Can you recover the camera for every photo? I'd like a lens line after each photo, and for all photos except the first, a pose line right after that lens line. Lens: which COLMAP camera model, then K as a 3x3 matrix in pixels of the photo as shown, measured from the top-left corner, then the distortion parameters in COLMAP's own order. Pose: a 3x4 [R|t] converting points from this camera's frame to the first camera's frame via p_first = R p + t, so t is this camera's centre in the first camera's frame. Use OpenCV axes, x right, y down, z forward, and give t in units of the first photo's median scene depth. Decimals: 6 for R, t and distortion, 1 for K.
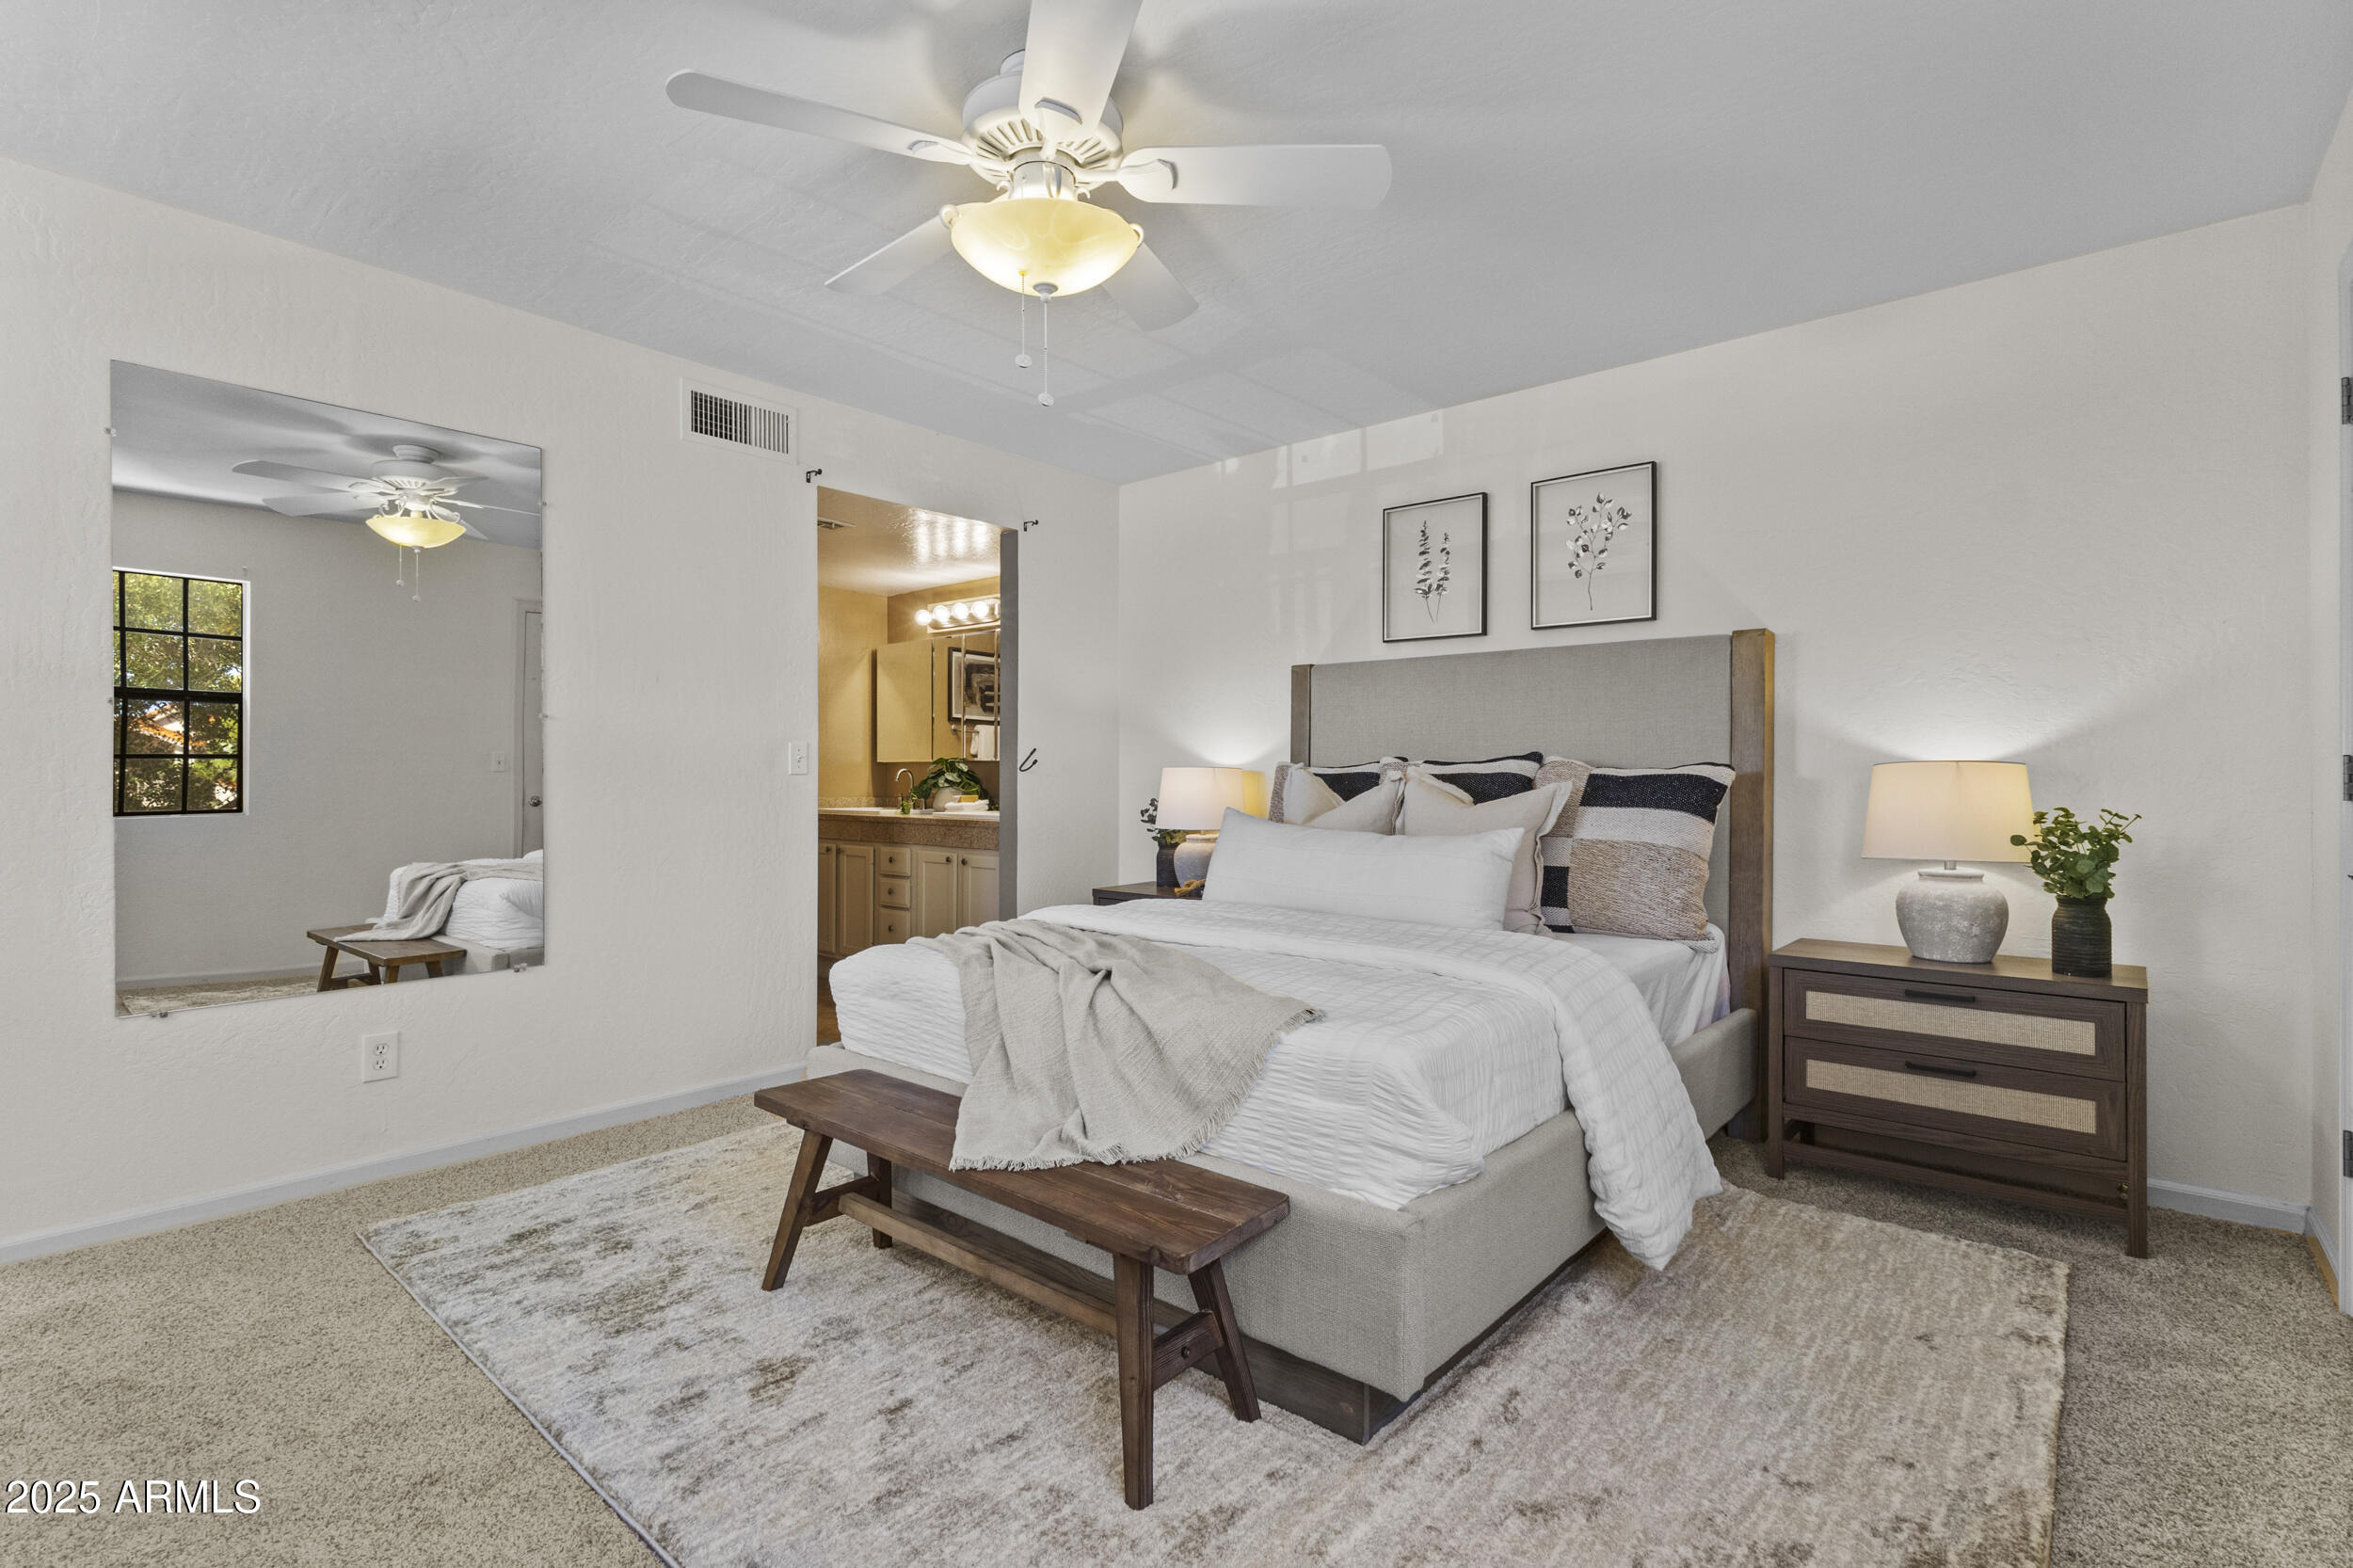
lens RADIAL K [[1086.5, 0, 1166.5], [0, 1086.5, 779.5], [0, 0, 1]] dist [-0.004159, -0.000382]
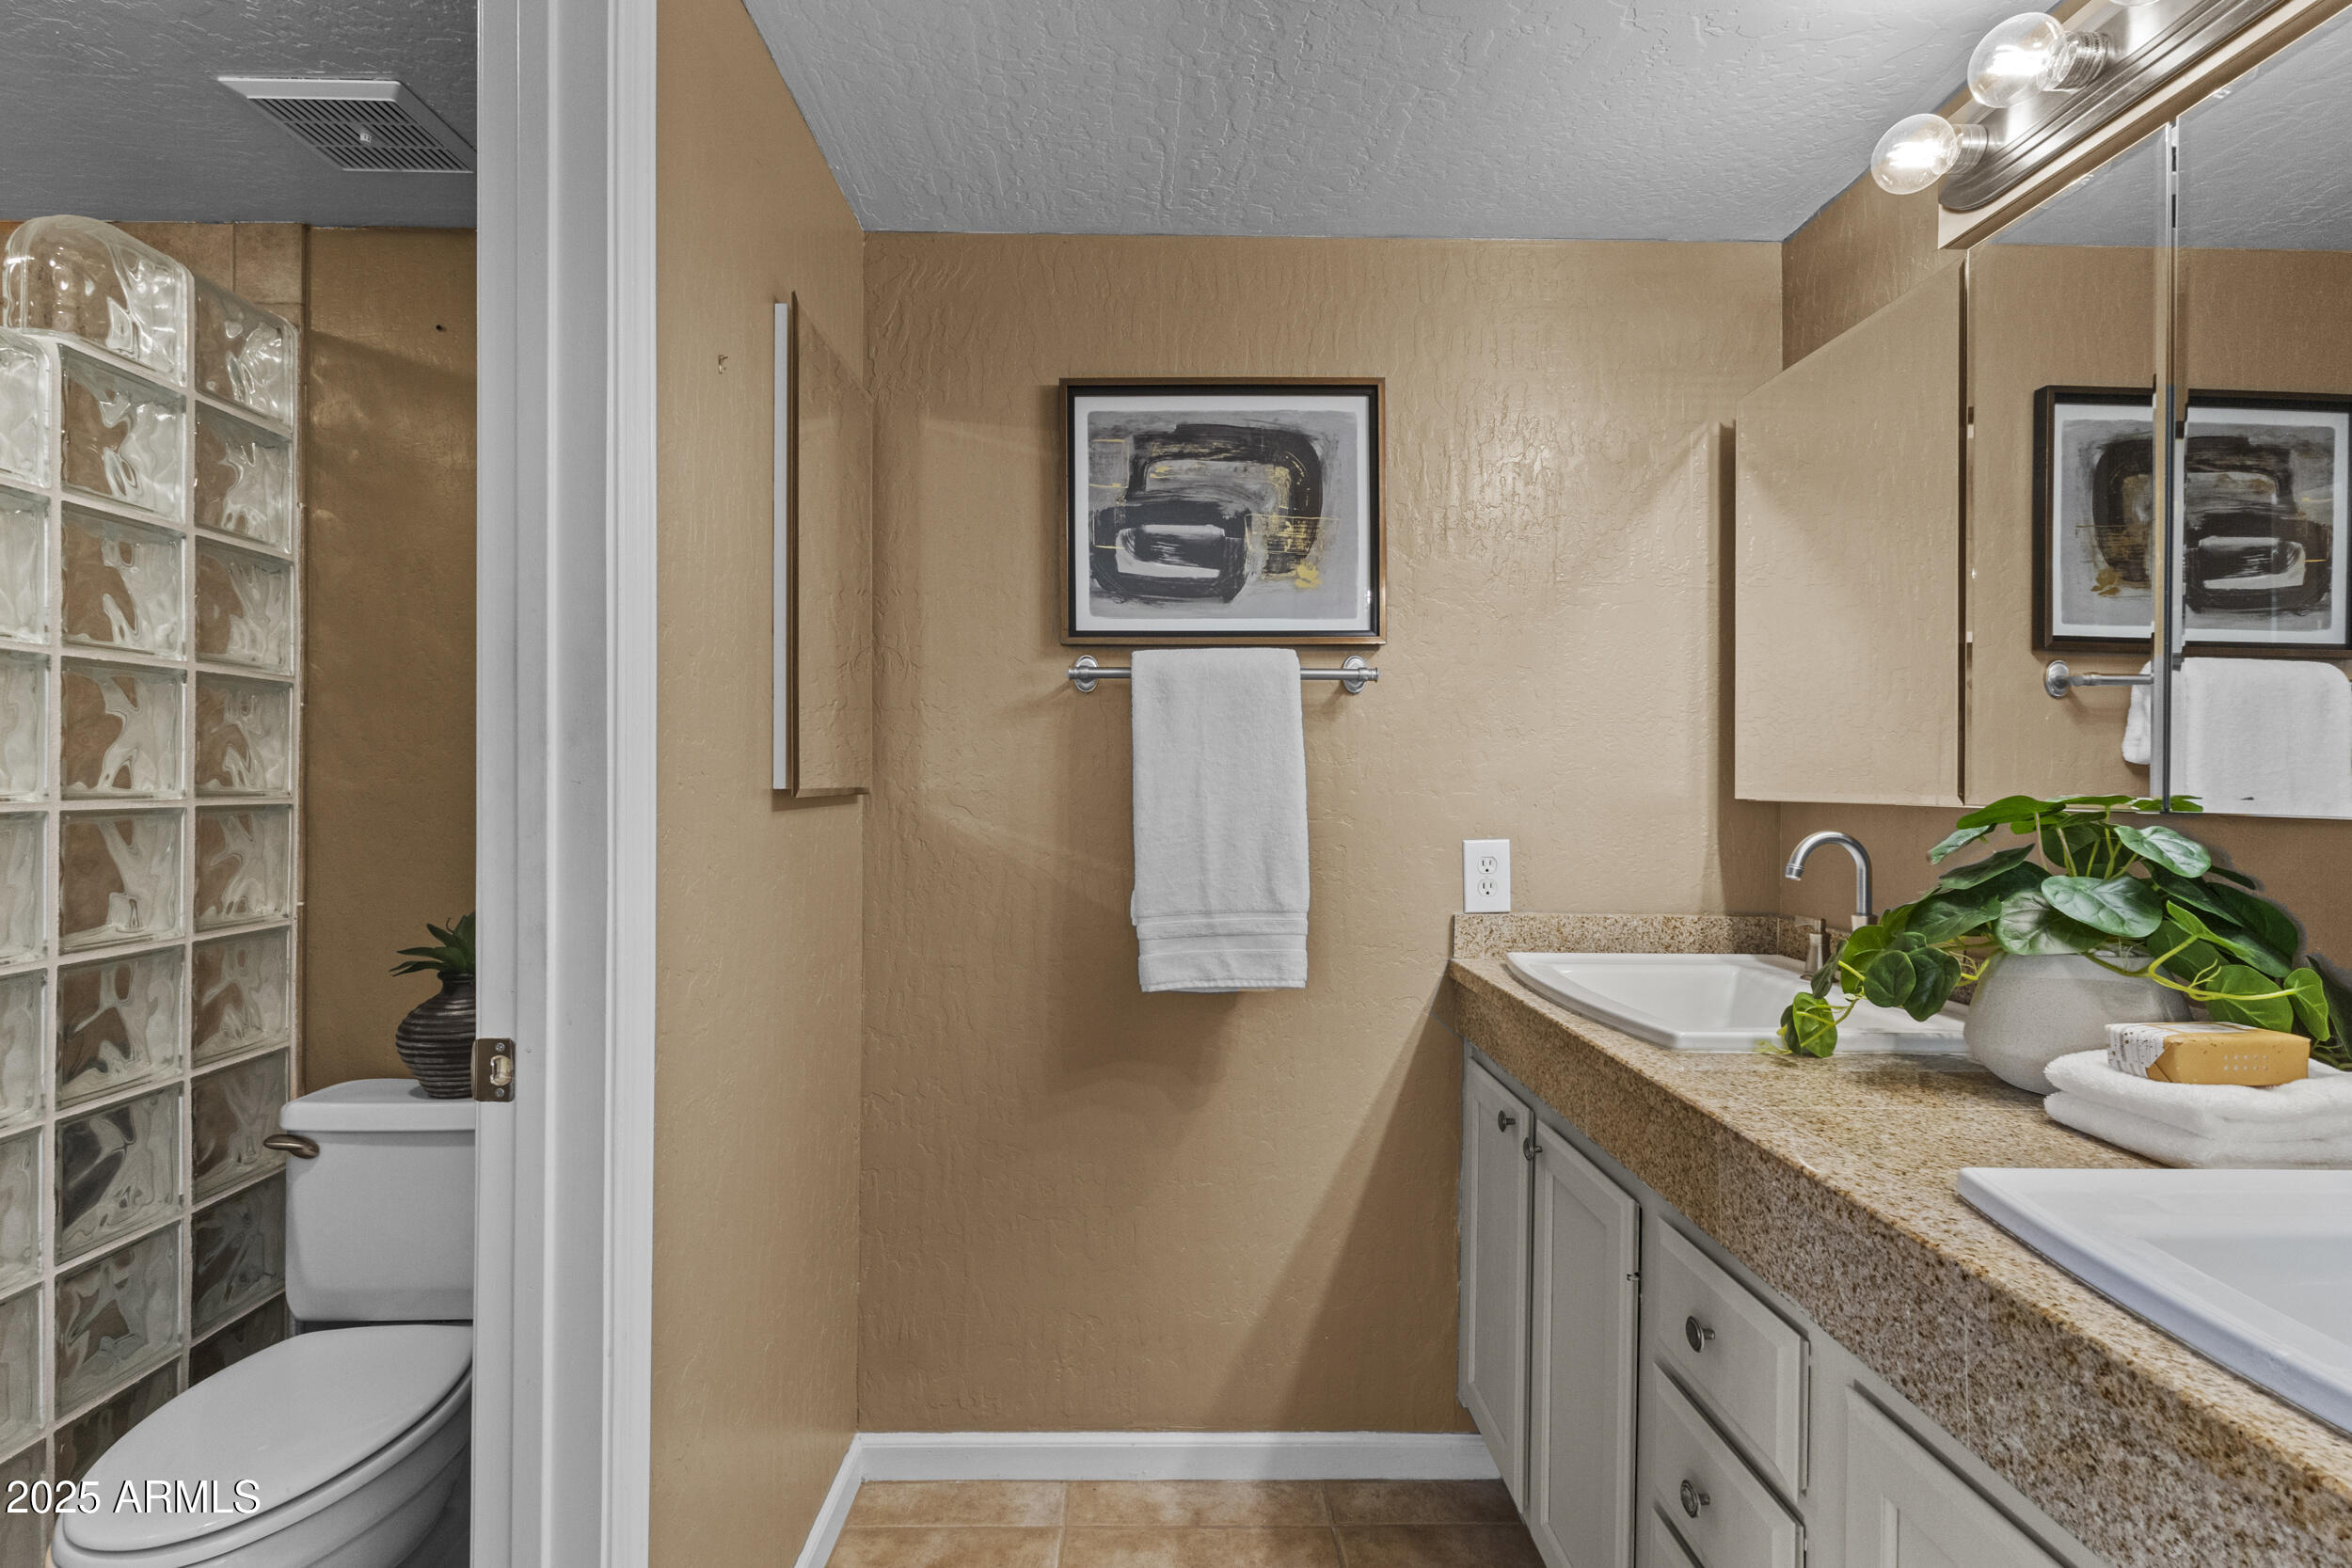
lens RADIAL K [[1085.9, 0, 1166.0], [0, 1085.9, 779.5], [0, 0, 1]] dist [-0.004159, -0.000382]
pose [[0.663225, 0.000387, -0.748420, -0.159828], [-0.004666, 0.999983, -0.003617, -0.021257], [0.748406, 0.005891, 0.663215, 0.740599]]
